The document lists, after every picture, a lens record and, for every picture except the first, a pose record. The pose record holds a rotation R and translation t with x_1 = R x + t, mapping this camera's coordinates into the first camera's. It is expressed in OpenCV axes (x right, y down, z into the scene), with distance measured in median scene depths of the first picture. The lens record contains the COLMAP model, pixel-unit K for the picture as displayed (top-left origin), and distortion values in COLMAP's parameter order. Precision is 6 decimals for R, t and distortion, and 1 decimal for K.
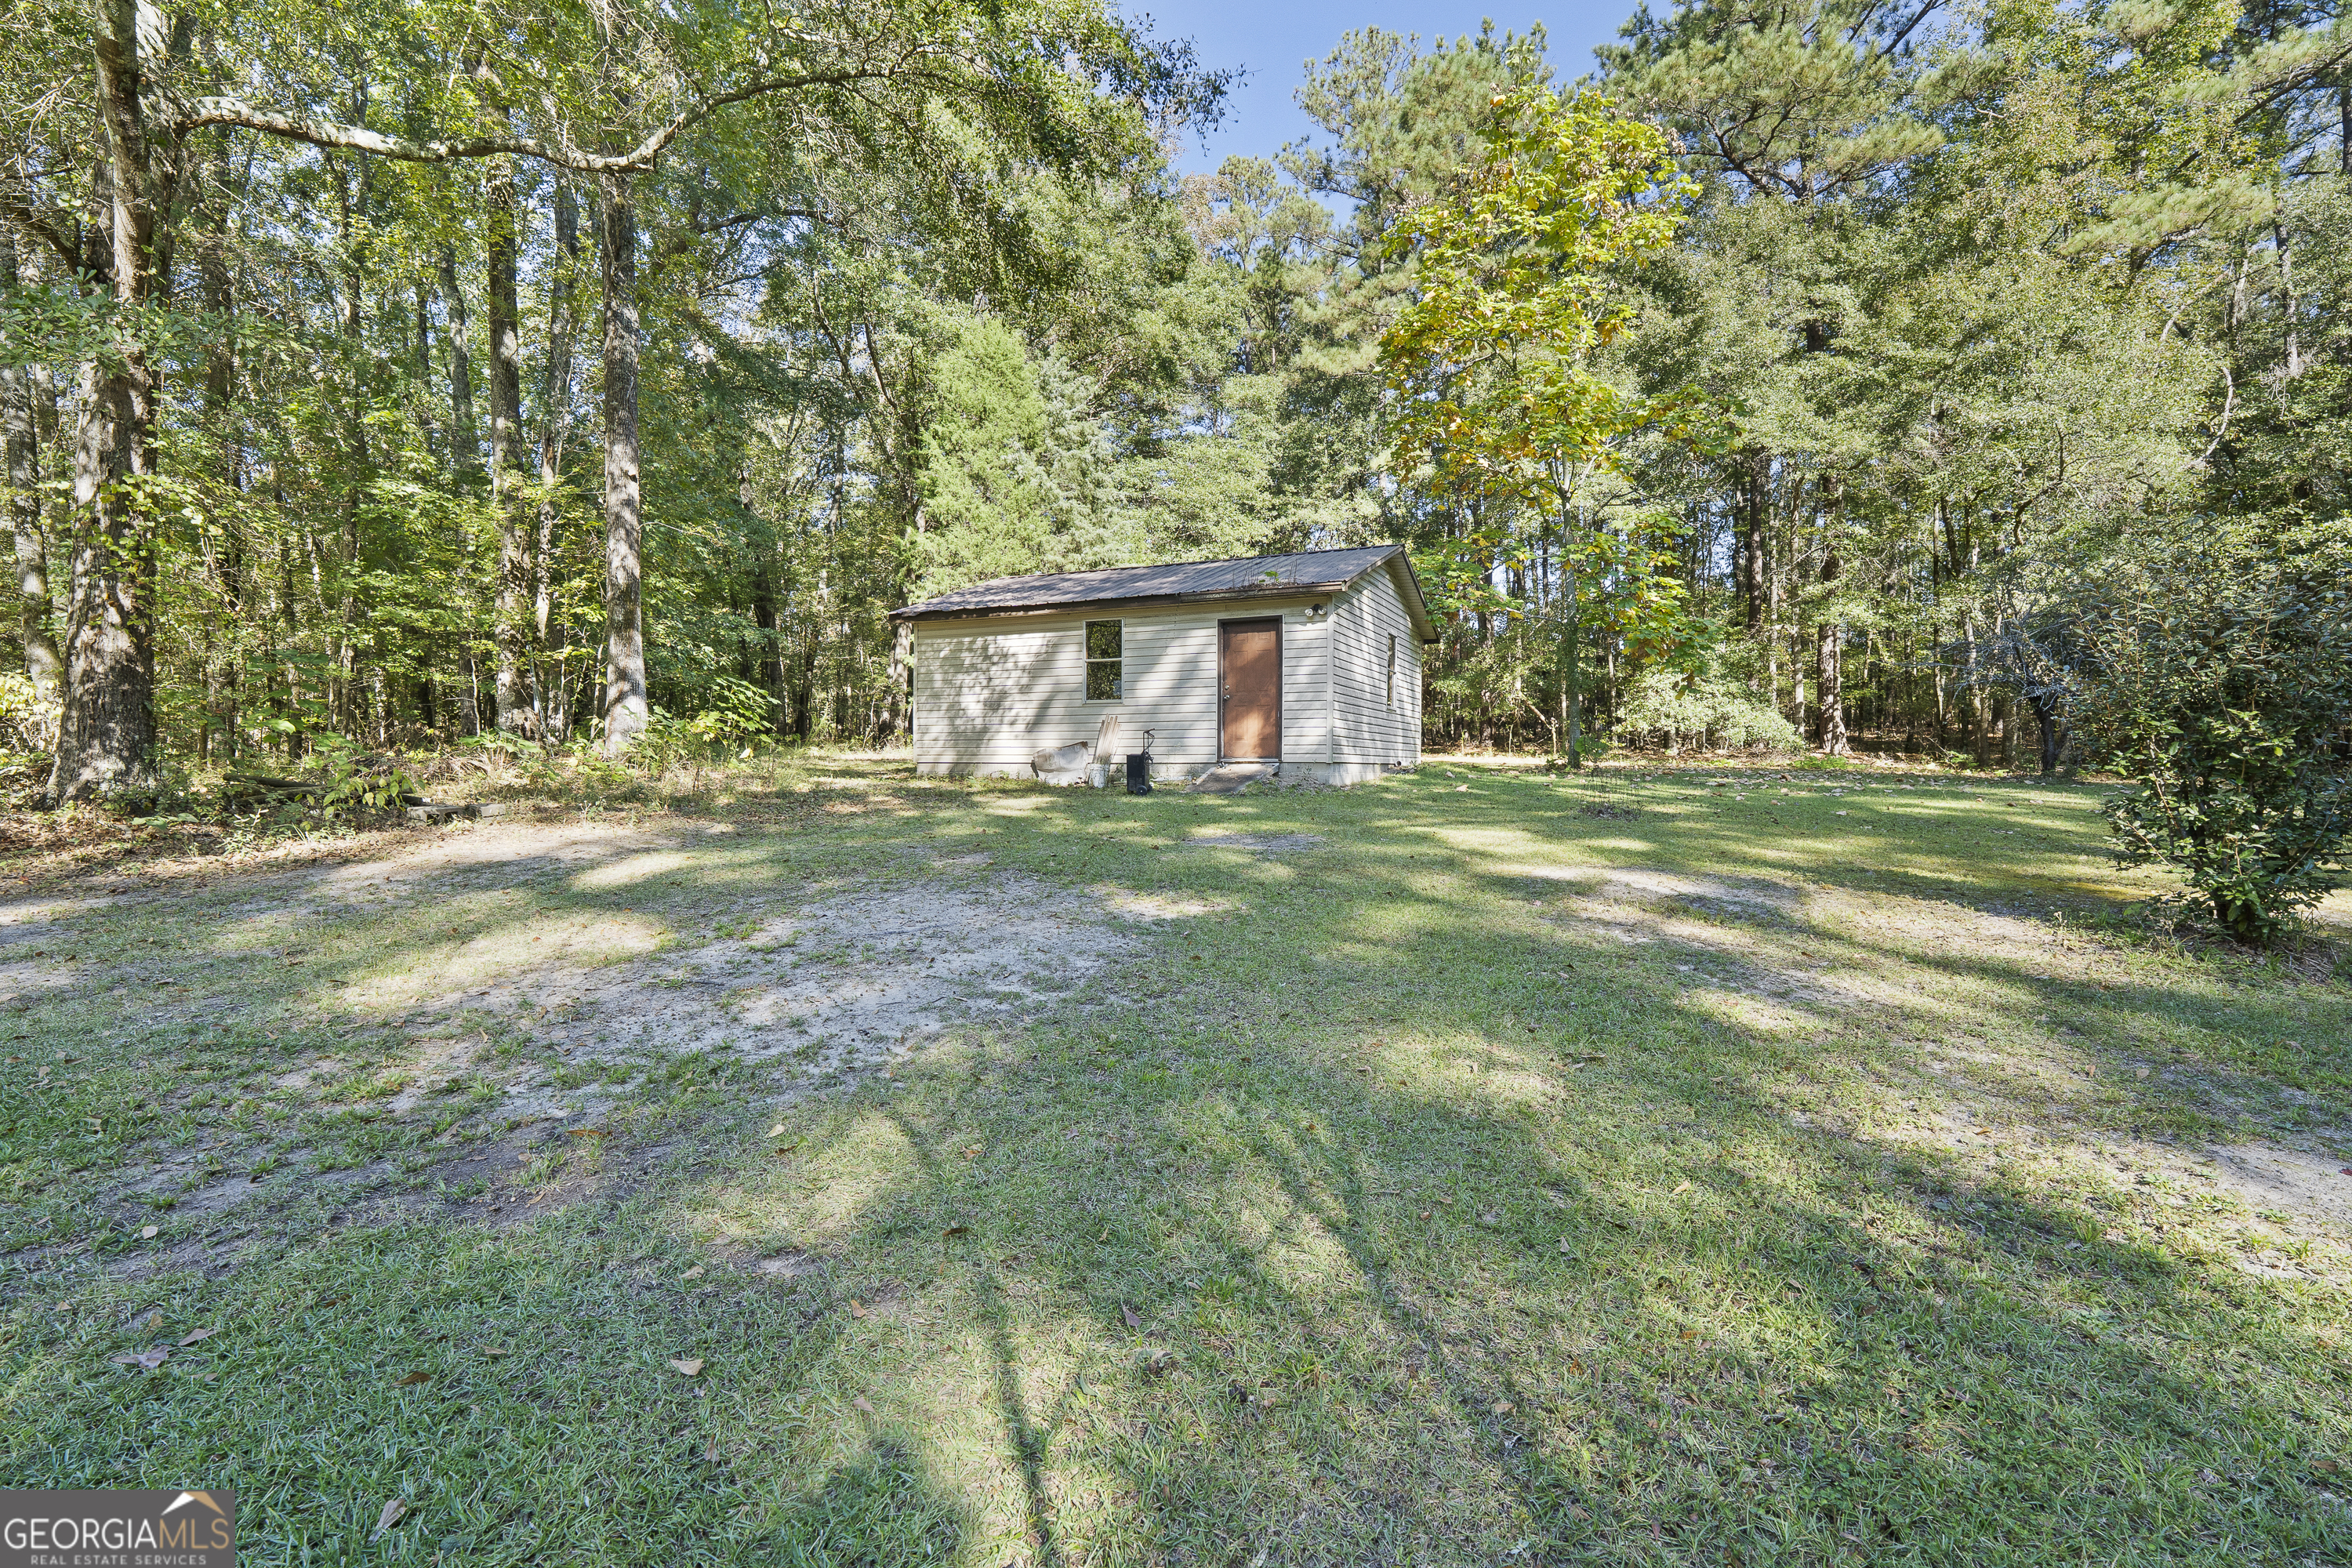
lens RADIAL K [[1067.5, 0, 1177.2], [0, 1067.5, 770.5], [0, 0, 1]] dist [-0.009108, 0.000058]
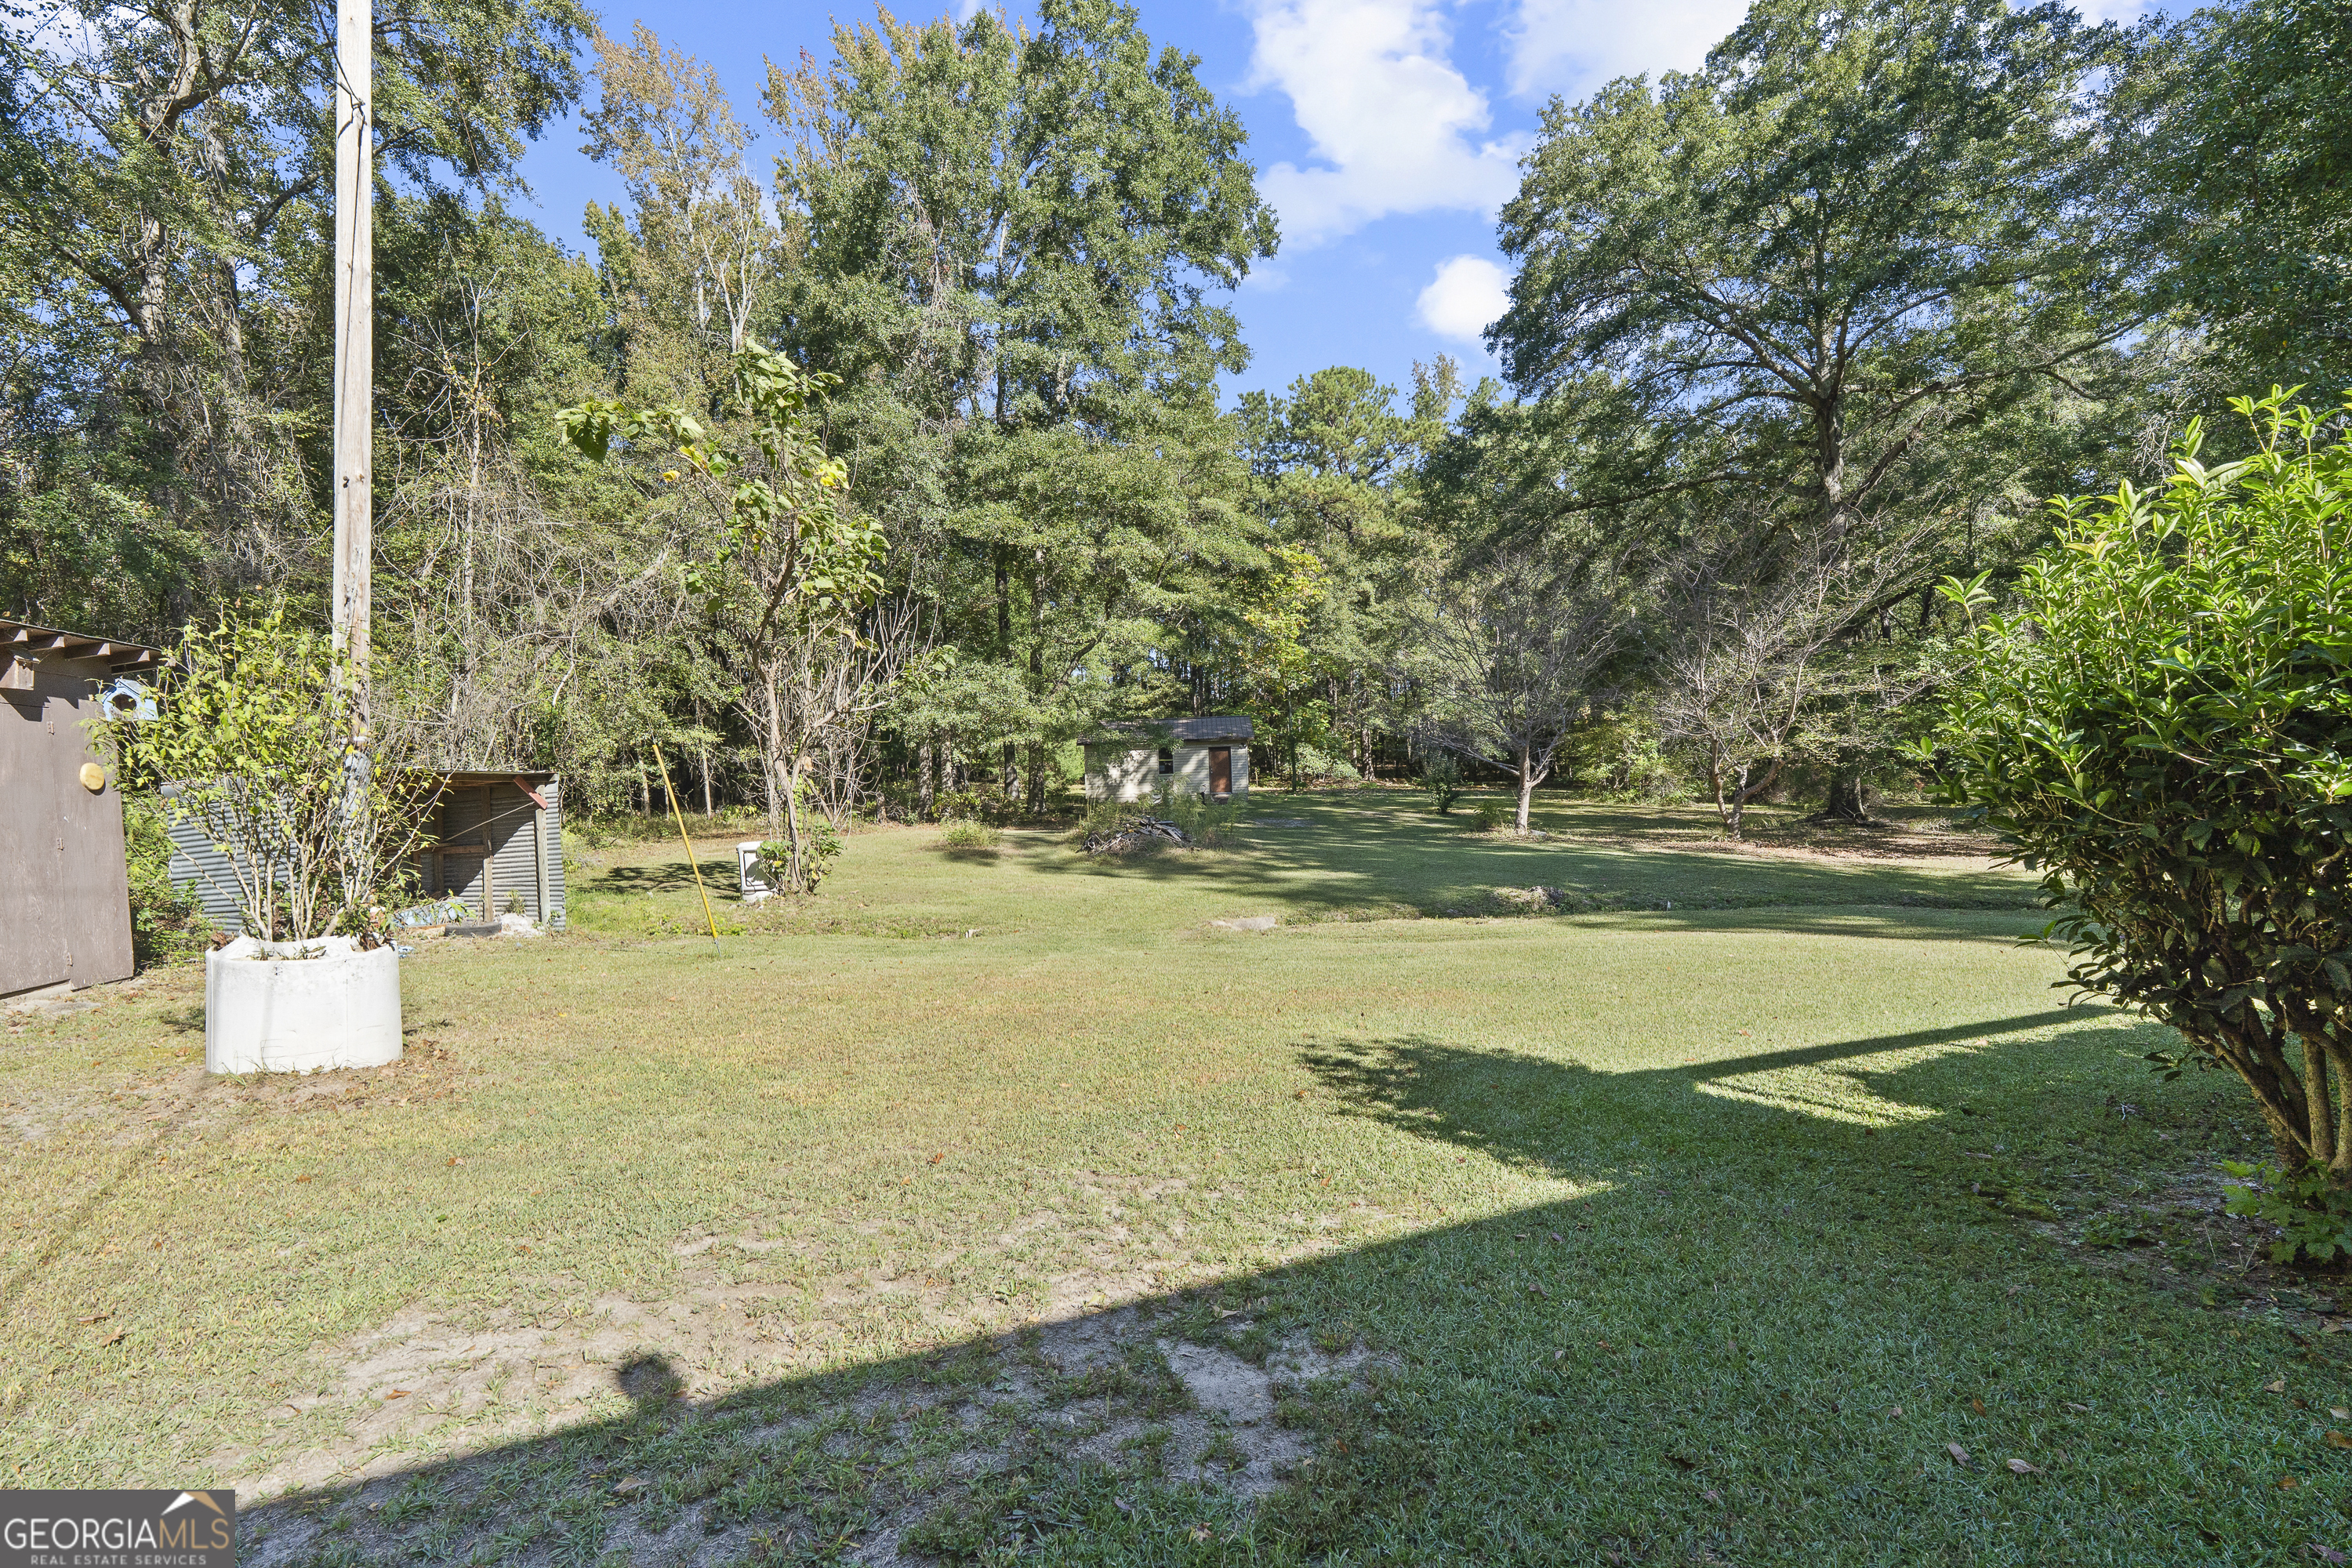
lens RADIAL K [[1067.5, 0, 1177.2], [0, 1067.5, 770.5], [0, 0, 1]] dist [-0.009108, 0.000058]
pose [[0.921239, -0.014795, 0.388715, -1.128345], [0.018455, 0.999814, -0.005683, -0.054267], [-0.388558, 0.012410, 0.921341, -1.641062]]
